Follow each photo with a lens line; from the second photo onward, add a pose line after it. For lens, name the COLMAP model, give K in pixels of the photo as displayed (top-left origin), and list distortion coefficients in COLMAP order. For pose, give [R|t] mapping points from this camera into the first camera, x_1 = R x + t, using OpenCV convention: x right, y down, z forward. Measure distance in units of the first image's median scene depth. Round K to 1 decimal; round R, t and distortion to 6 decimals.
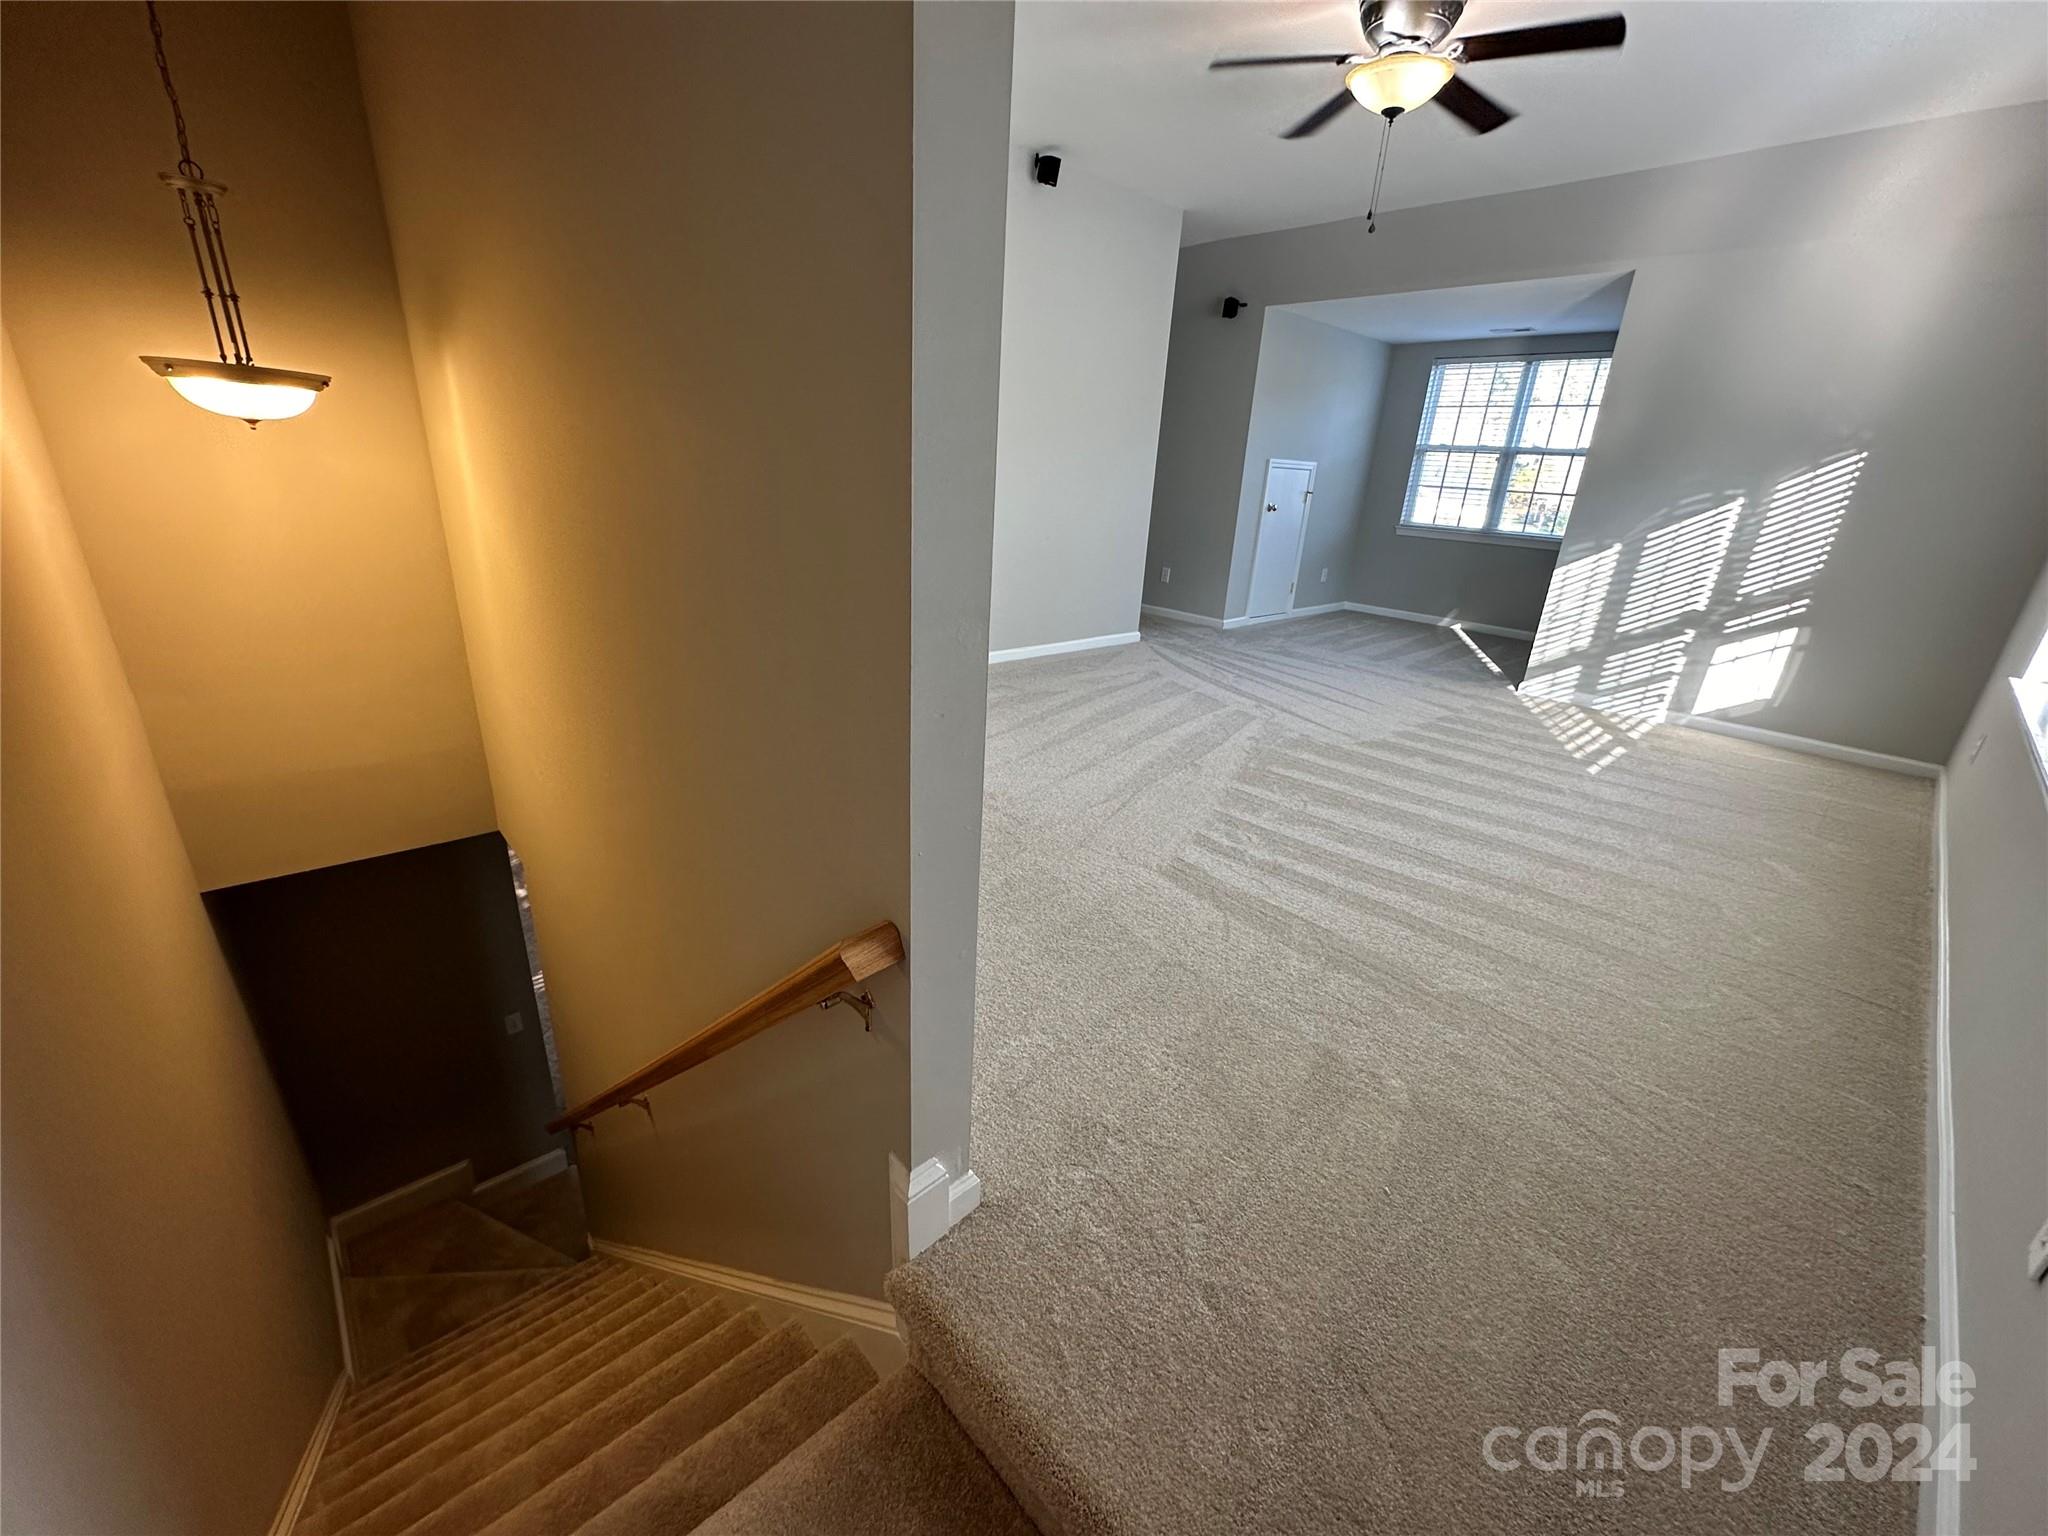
lens RADIAL K [[818.4, 0, 1025.1], [0, 818.4, 767.7], [0, 0, 1]] dist [-0.001399, 0.000126]
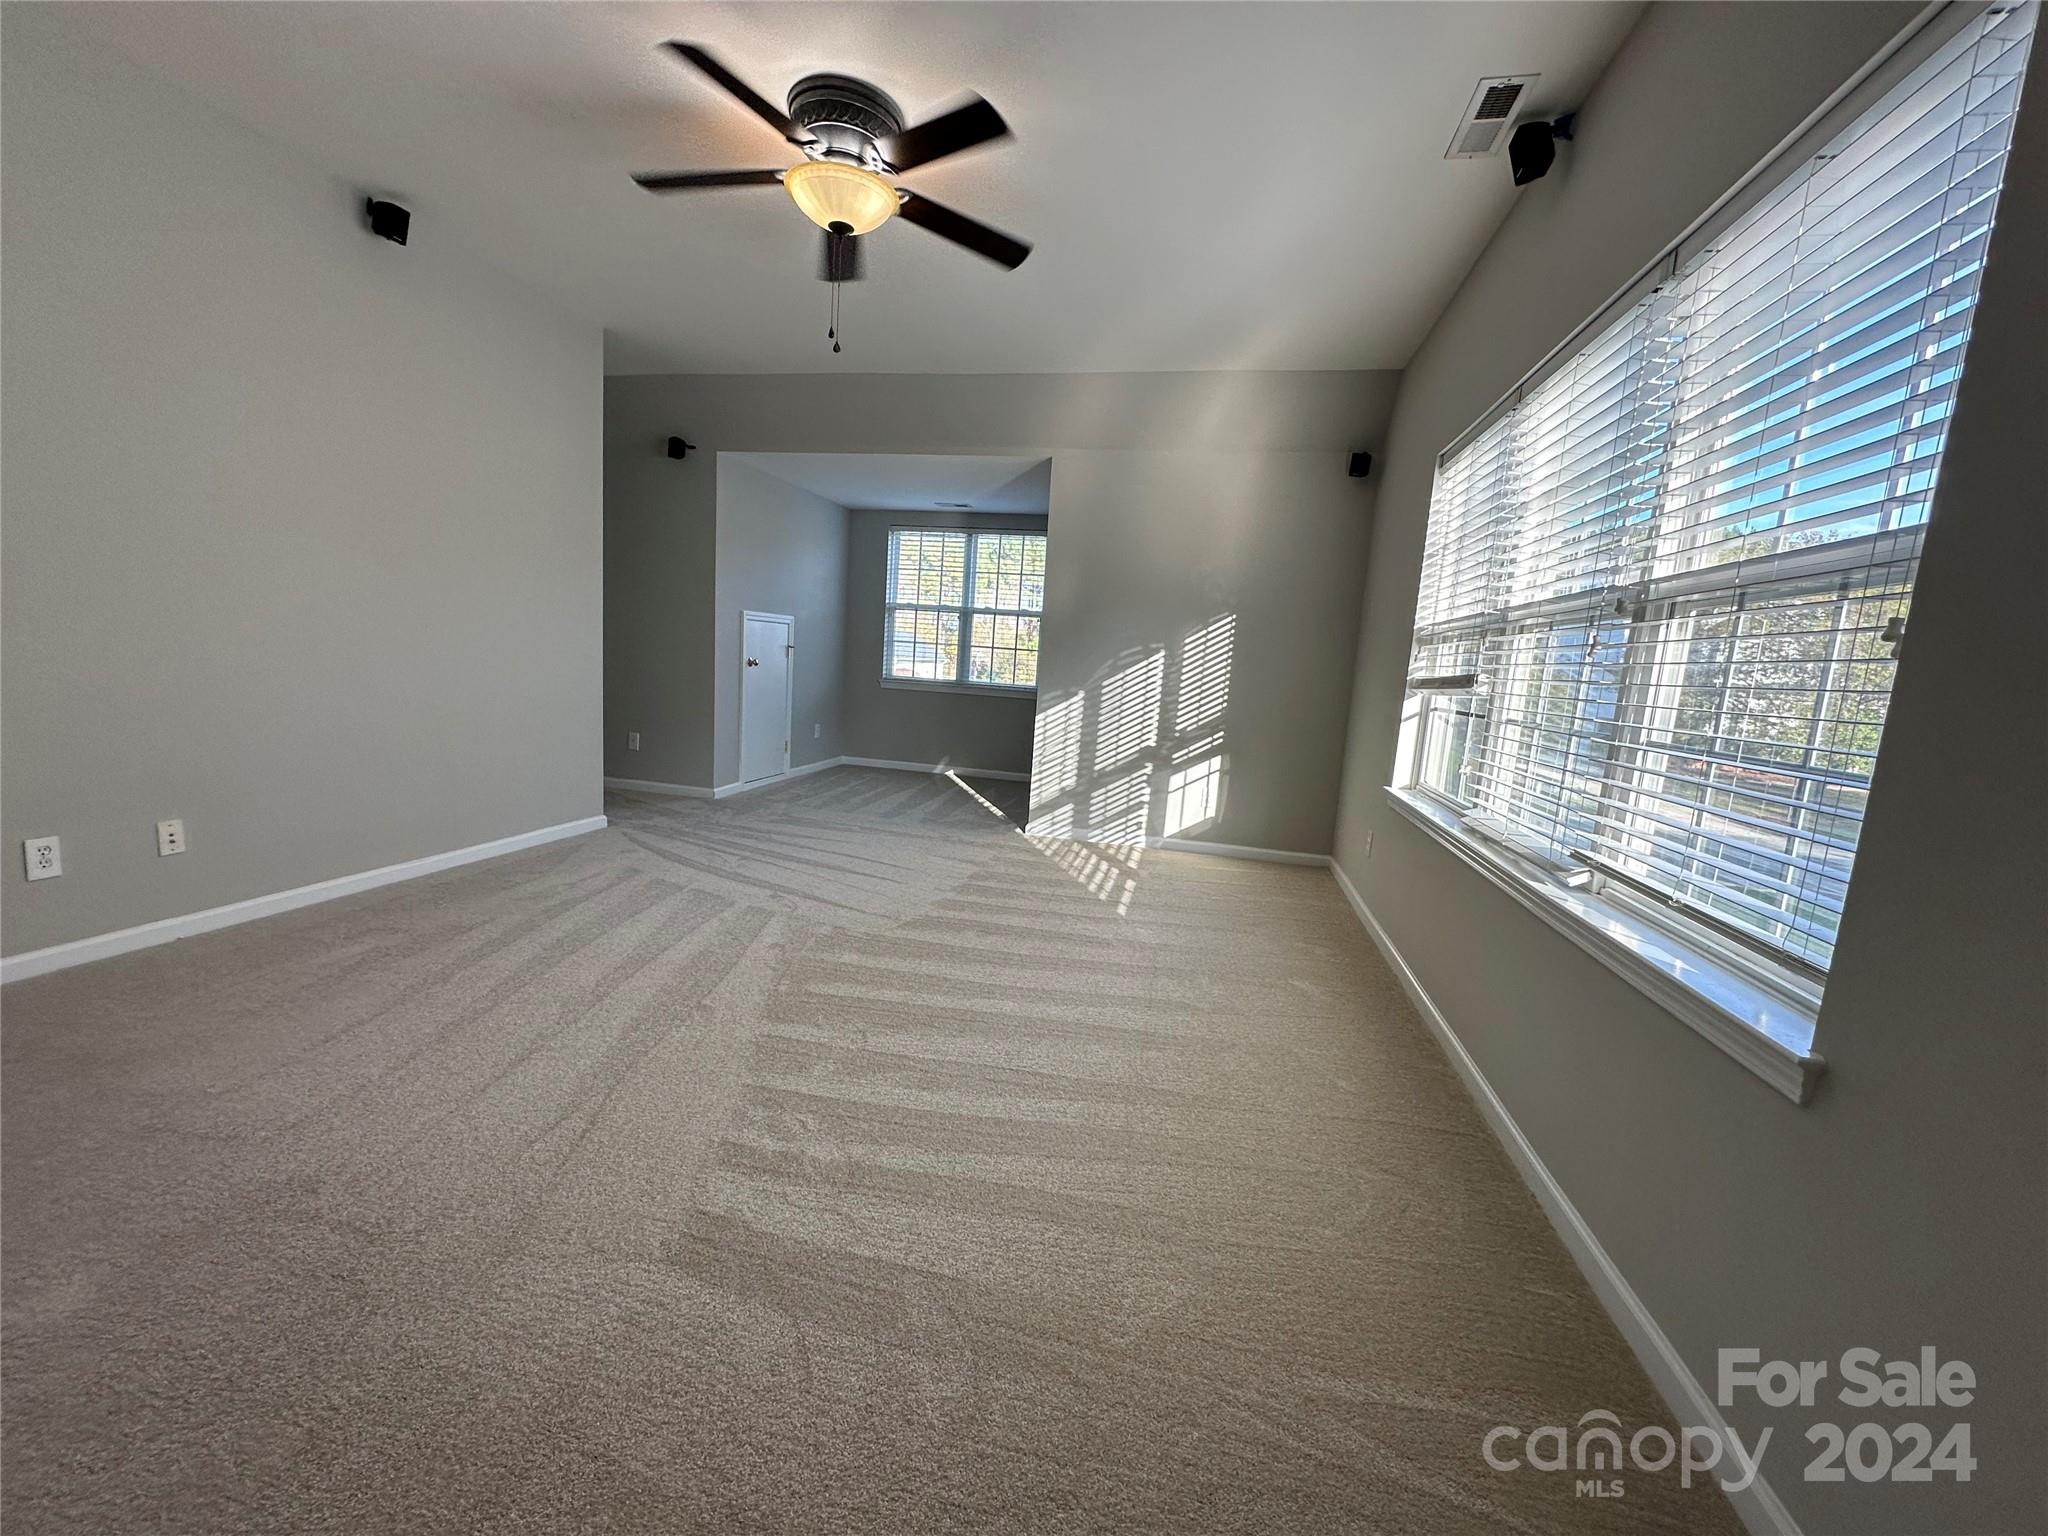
lens RADIAL K [[818.4, 0, 1025.1], [0, 818.4, 767.7], [0, 0, 1]] dist [-0.001399, 0.000126]
pose [[0.821030, -0.078839, 0.565415, 0.039976], [0.180735, 0.975370, -0.126441, -0.050628], [-0.541520, 0.206002, 0.815058, 0.176467]]
